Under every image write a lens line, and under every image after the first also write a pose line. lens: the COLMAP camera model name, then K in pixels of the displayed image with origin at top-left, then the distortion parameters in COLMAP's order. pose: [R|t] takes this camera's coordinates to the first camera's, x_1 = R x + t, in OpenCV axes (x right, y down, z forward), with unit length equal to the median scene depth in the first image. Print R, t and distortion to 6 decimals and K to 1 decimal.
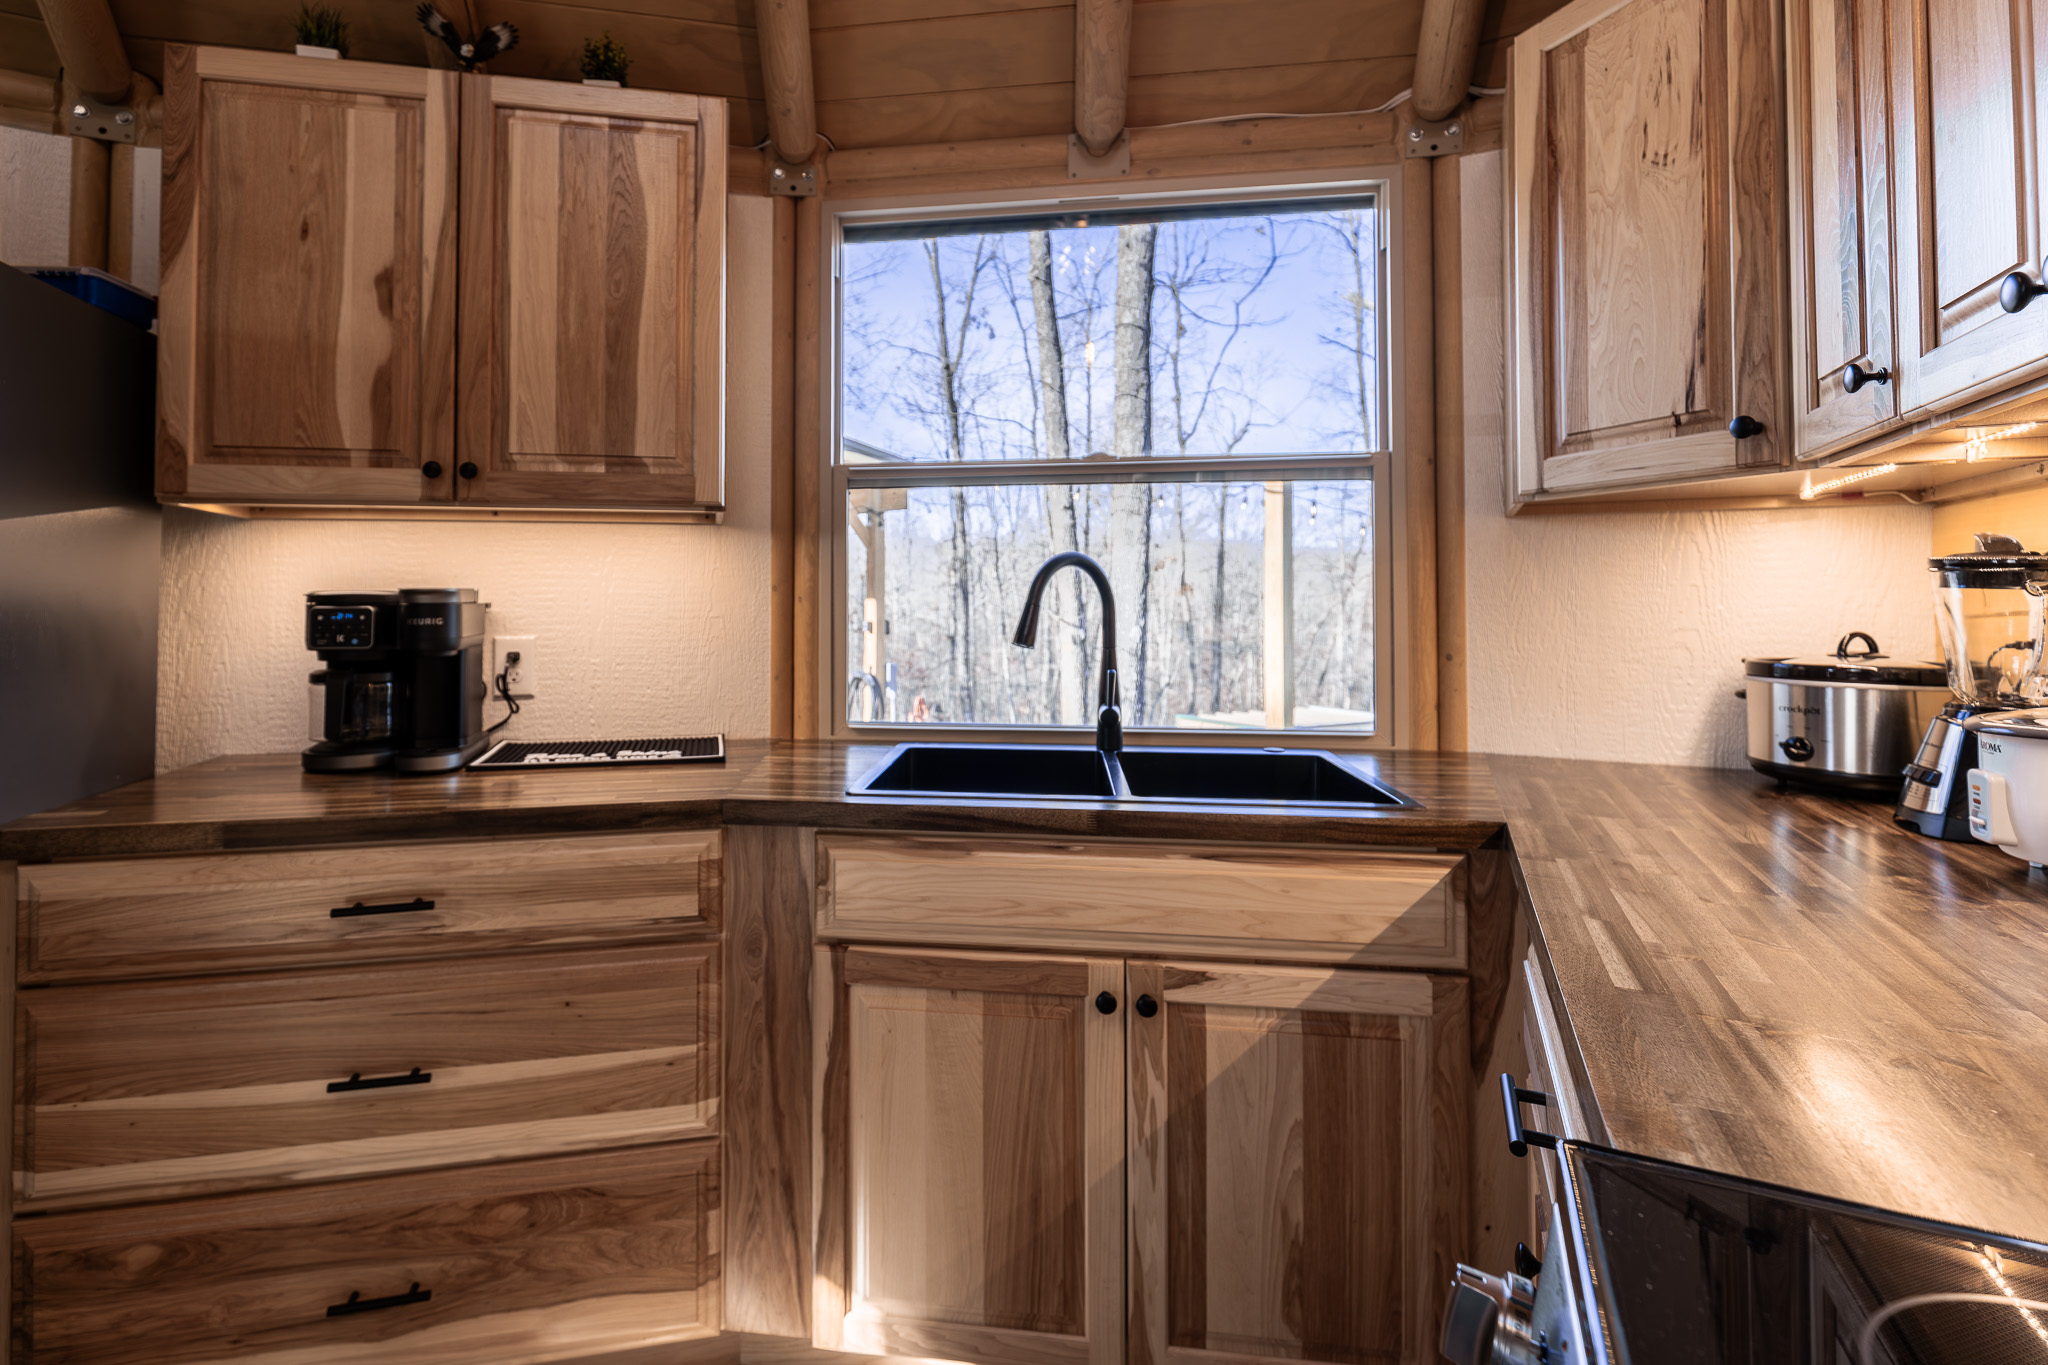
lens RADIAL K [[948.9, 0, 924.9], [0, 948.9, 588.1], [0, 0, 1]] dist [-0.005287, -0.000035]
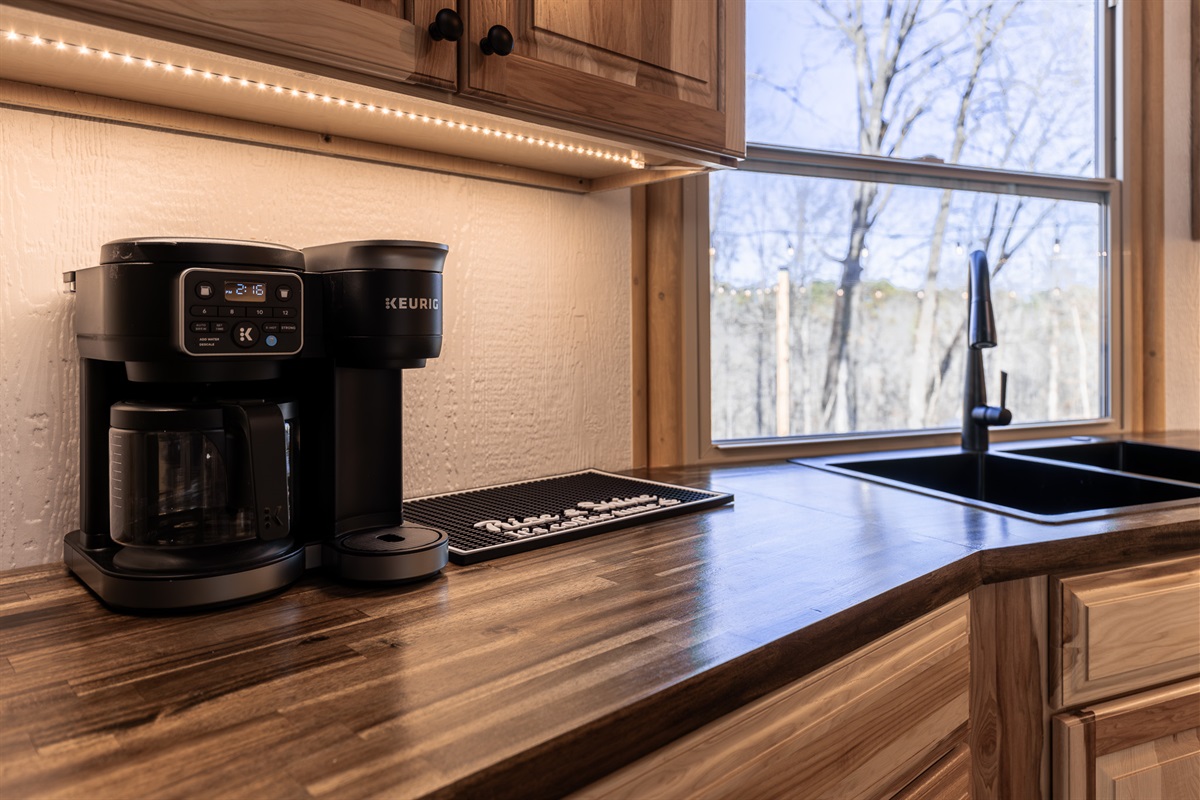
lens RADIAL K [[827.8, 0, 609.1], [0, 827.8, 333.0], [0, 0, 1]] dist [0.000963, -0.005495]
pose [[0.848642, 0.001650, 0.528965, -0.660197], [-0.009966, 0.999868, 0.012869, 0.043370], [-0.528874, -0.016193, 0.848546, 0.516955]]
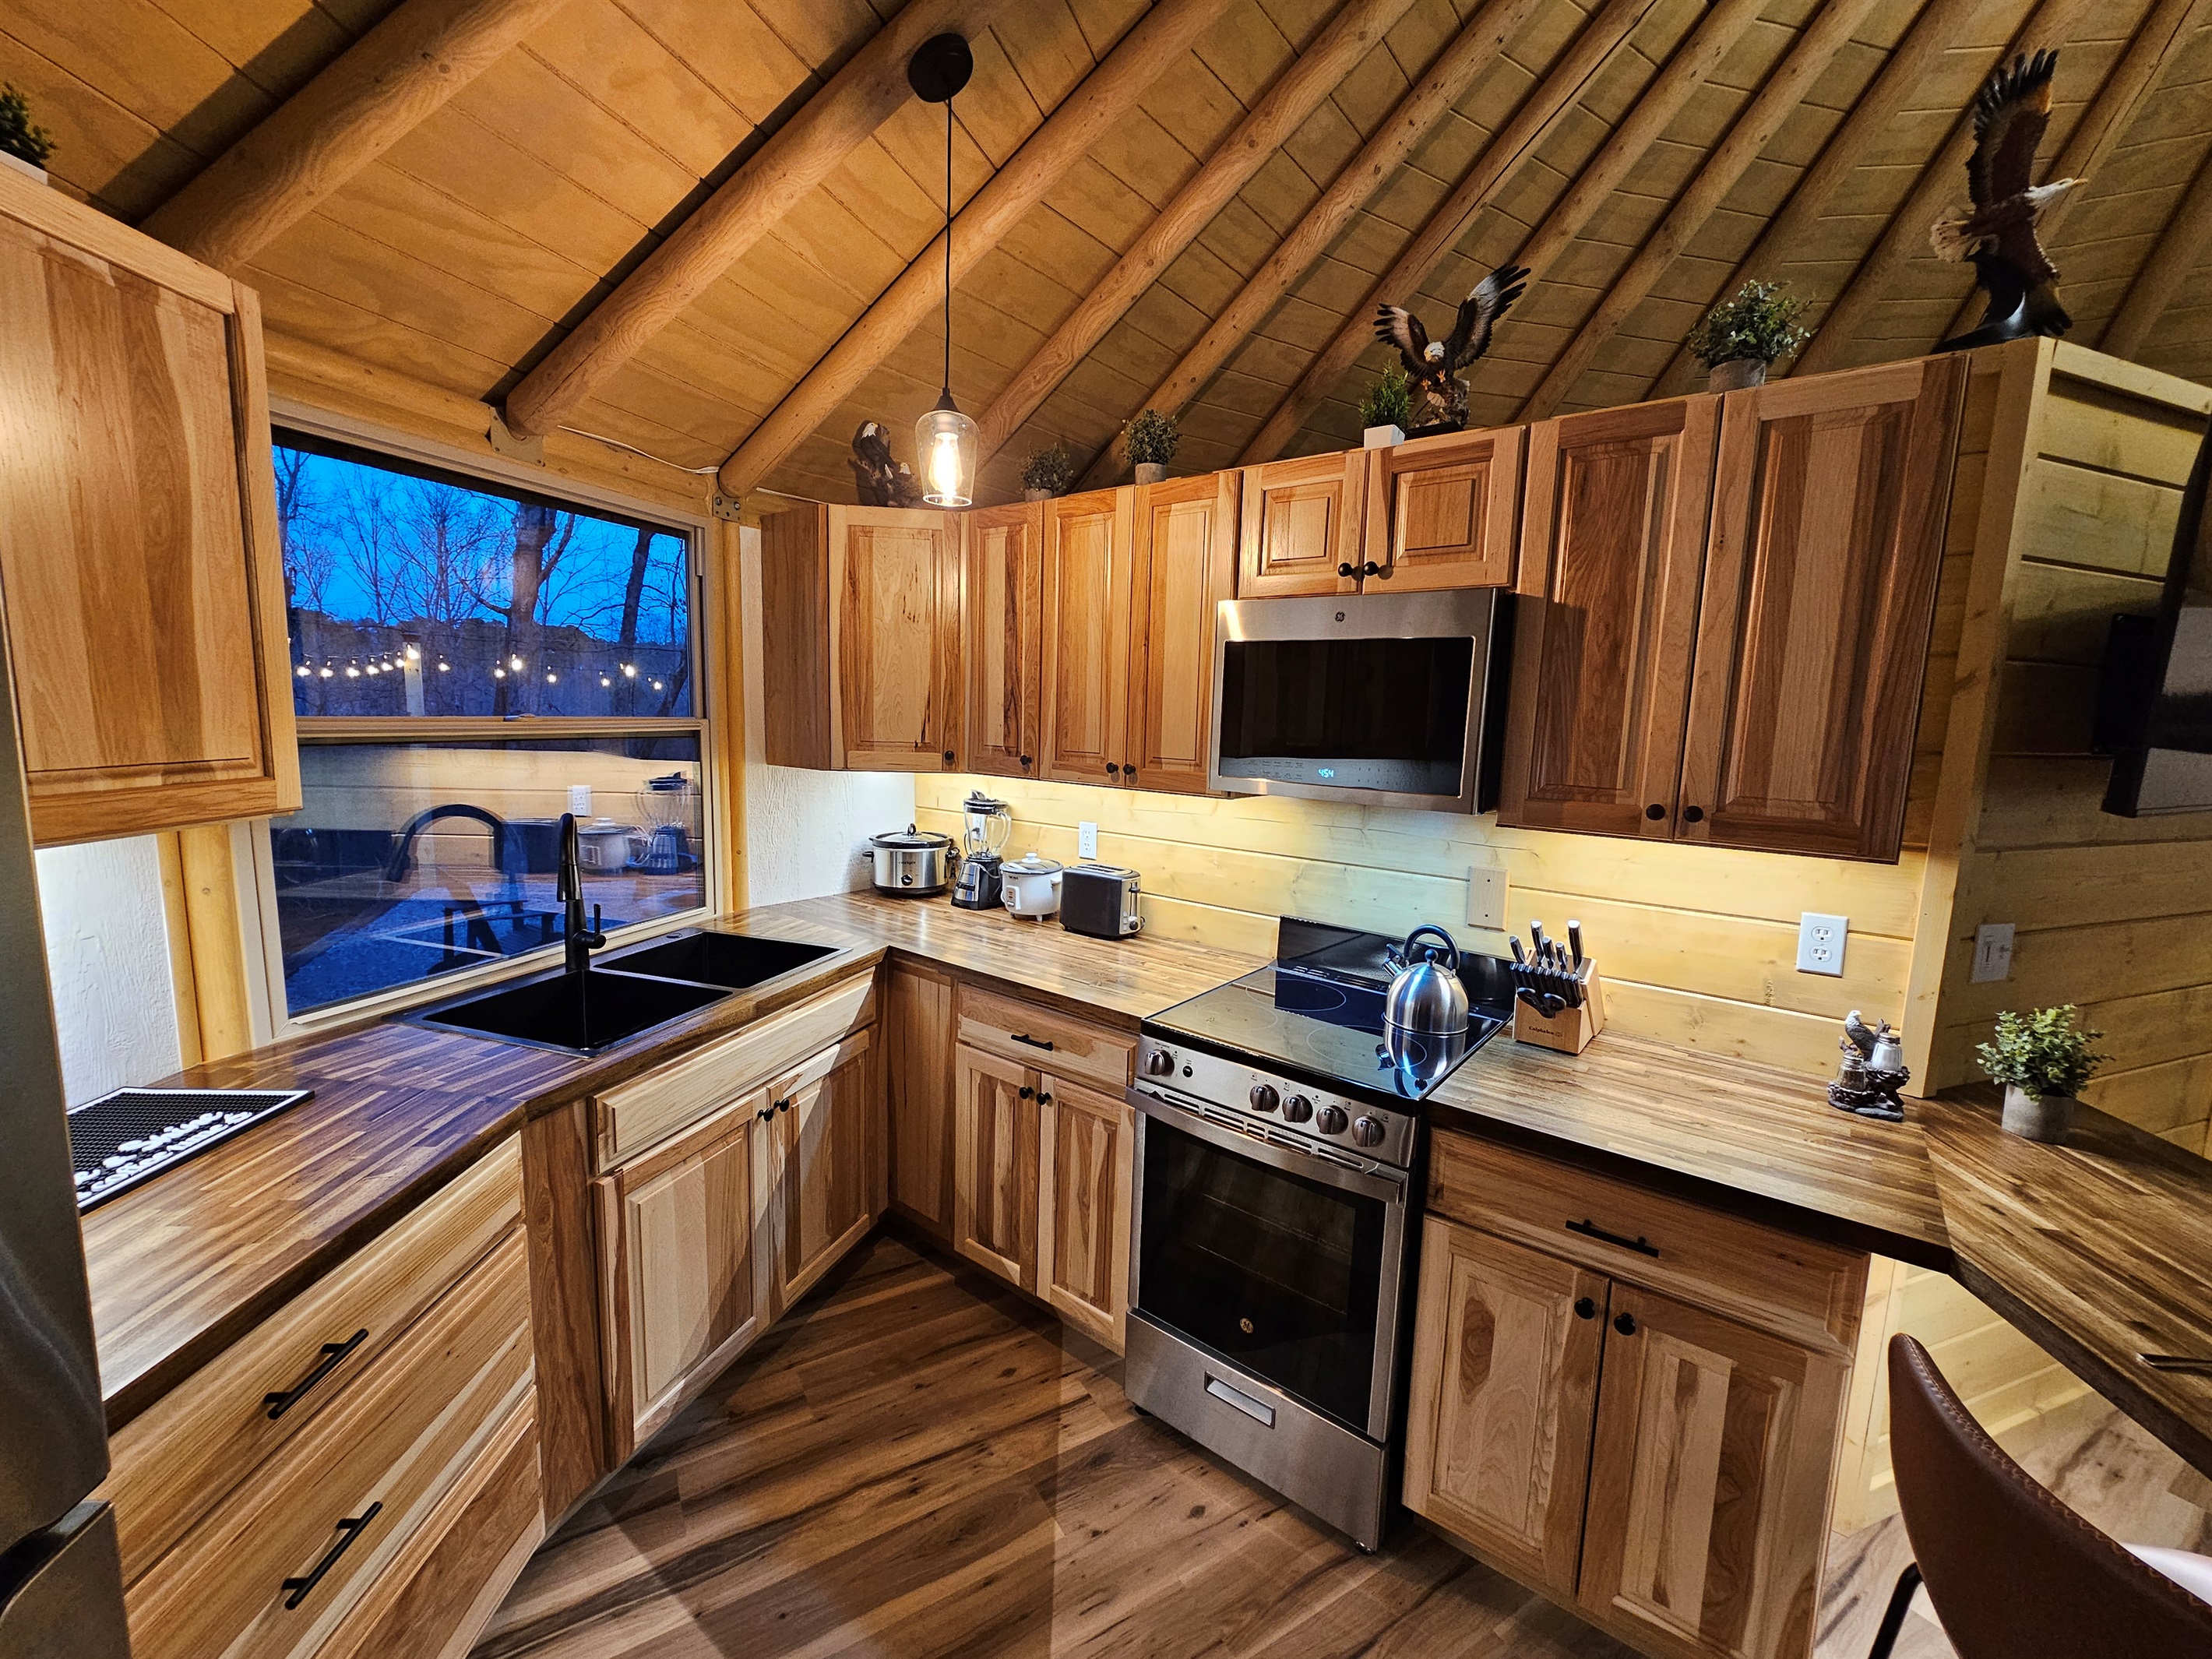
lens RADIAL K [[915.5, 0, 1117.9], [0, 915.5, 825.0], [0, 0, 1]] dist [0.007220, -0.000490]
pose [[0.164677, -0.120354, 0.978977, -0.922962], [-0.048840, 0.990315, 0.129964, -0.221131], [-0.985138, -0.069215, 0.157204, 0.153024]]
